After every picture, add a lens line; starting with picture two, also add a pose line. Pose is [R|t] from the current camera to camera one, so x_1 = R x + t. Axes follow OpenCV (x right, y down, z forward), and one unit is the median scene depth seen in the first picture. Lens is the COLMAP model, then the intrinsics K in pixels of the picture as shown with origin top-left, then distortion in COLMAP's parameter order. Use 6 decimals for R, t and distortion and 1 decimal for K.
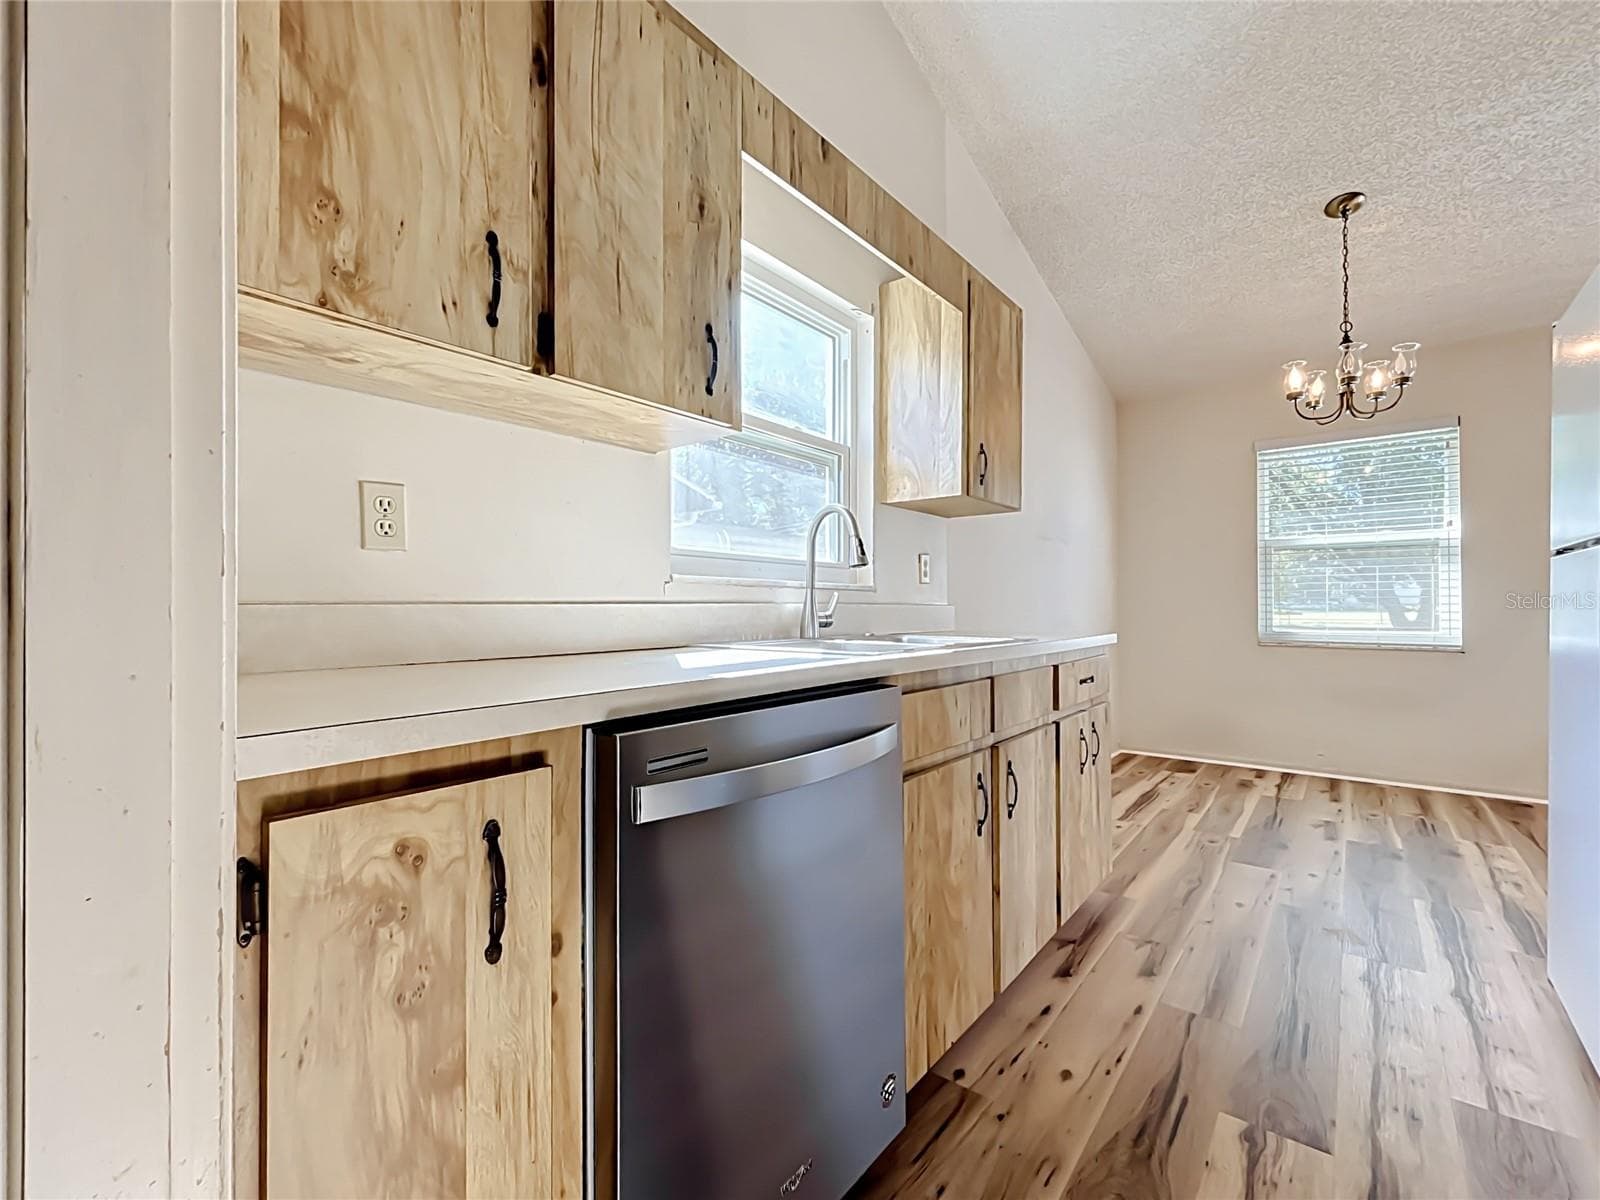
lens RADIAL K [[669.8, 0, 800.4], [0, 669.8, 602.6], [0, 0, 1]] dist [-0.000045, 0.000168]
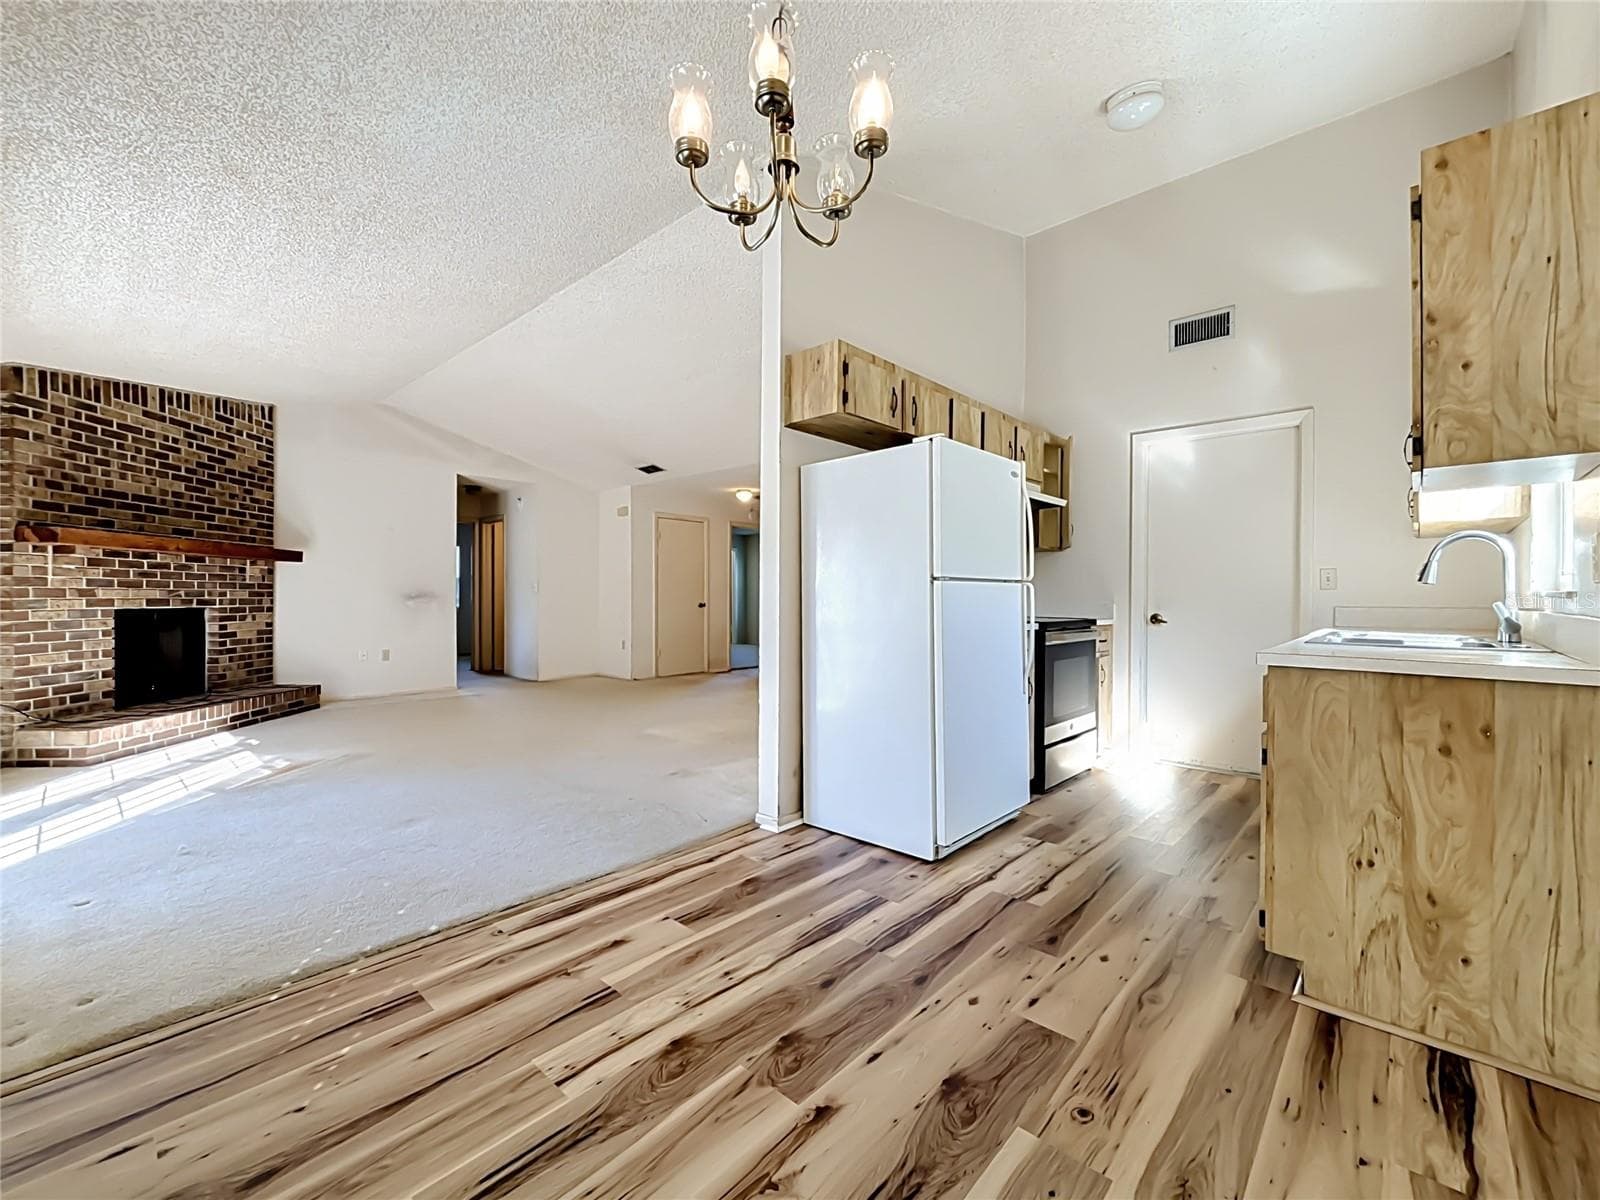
lens RADIAL K [[668.4, 0, 795.5], [0, 668.4, 599.7], [0, 0, 1]] dist [0.002203, 0.000603]
pose [[-0.998373, 0.002193, 0.056981, 1.287424], [0.001817, 0.999976, -0.006650, -0.015410], [-0.056994, -0.006536, -0.998353, 2.424917]]
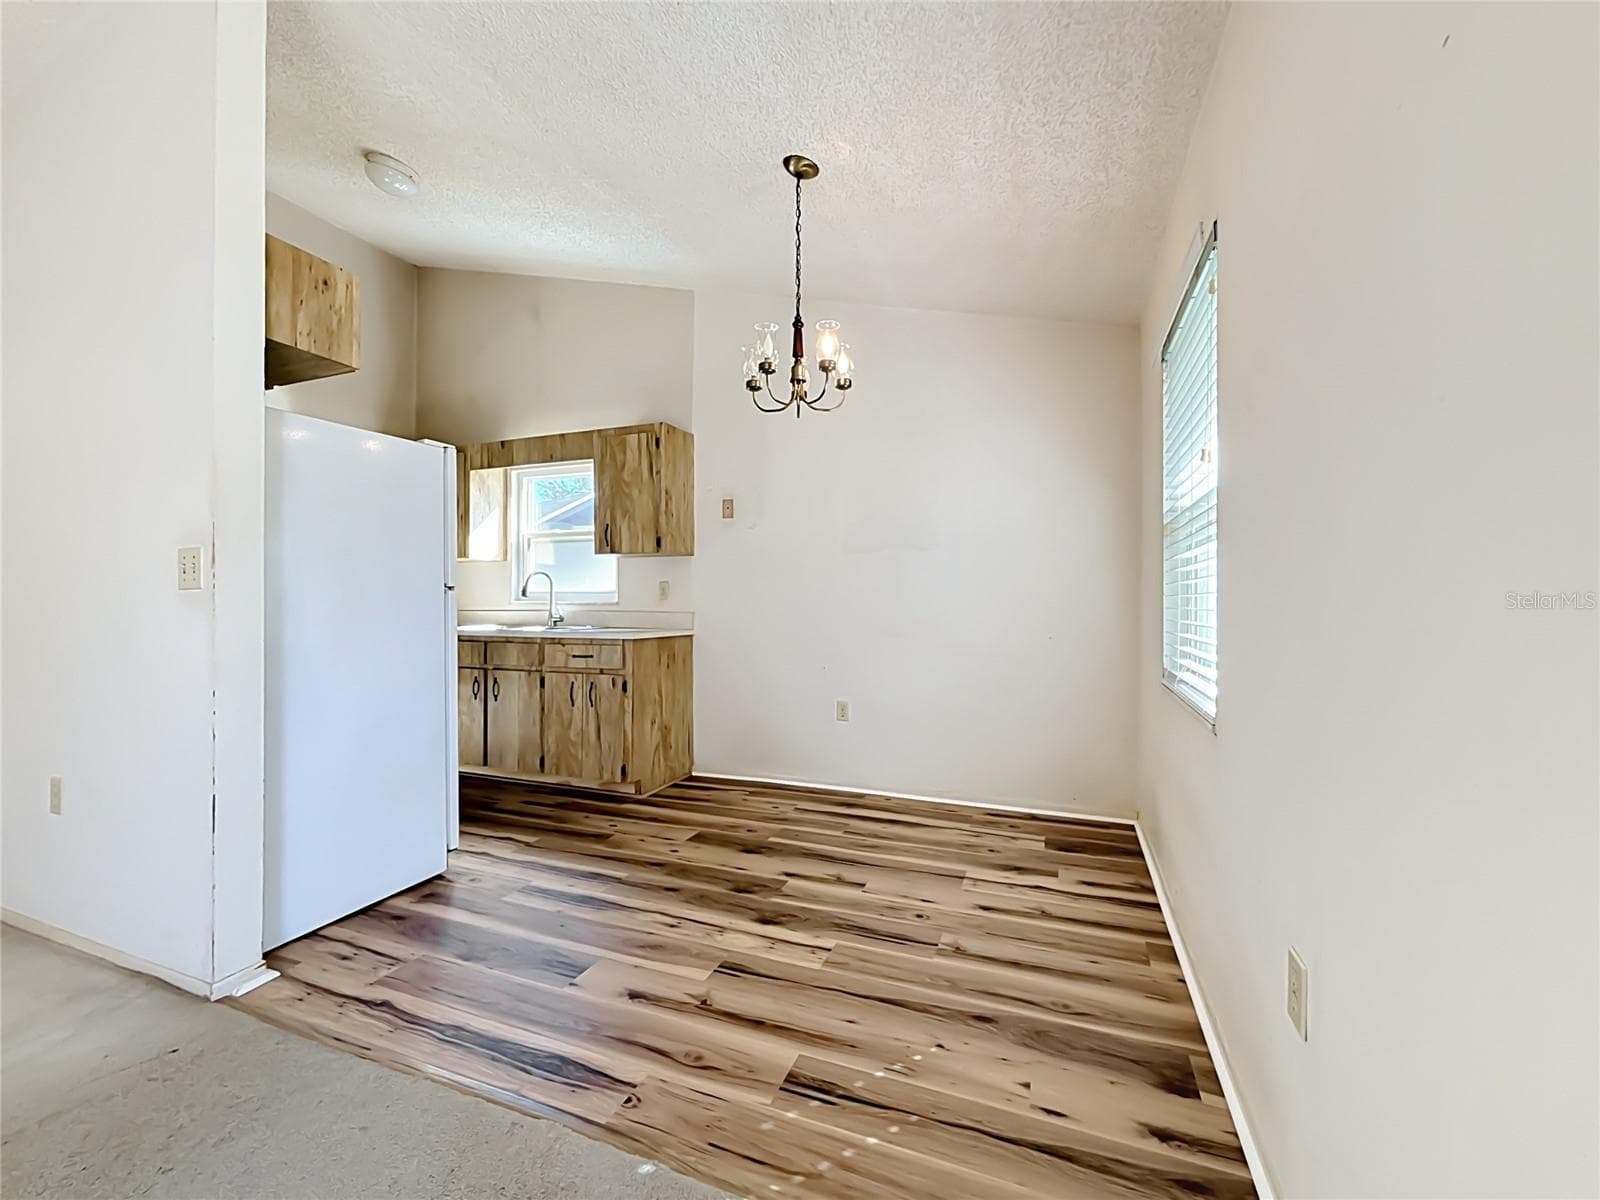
lens RADIAL K [[657.4, 0, 806.5], [0, 657.4, 596.8], [0, 0, 1]] dist [0.001647, 0.000213]
pose [[0.313507, -0.004744, -0.949574, 2.713757], [0.008762, 0.999959, -0.002103, -0.040750], [0.949546, -0.007661, 0.313536, 1.218796]]
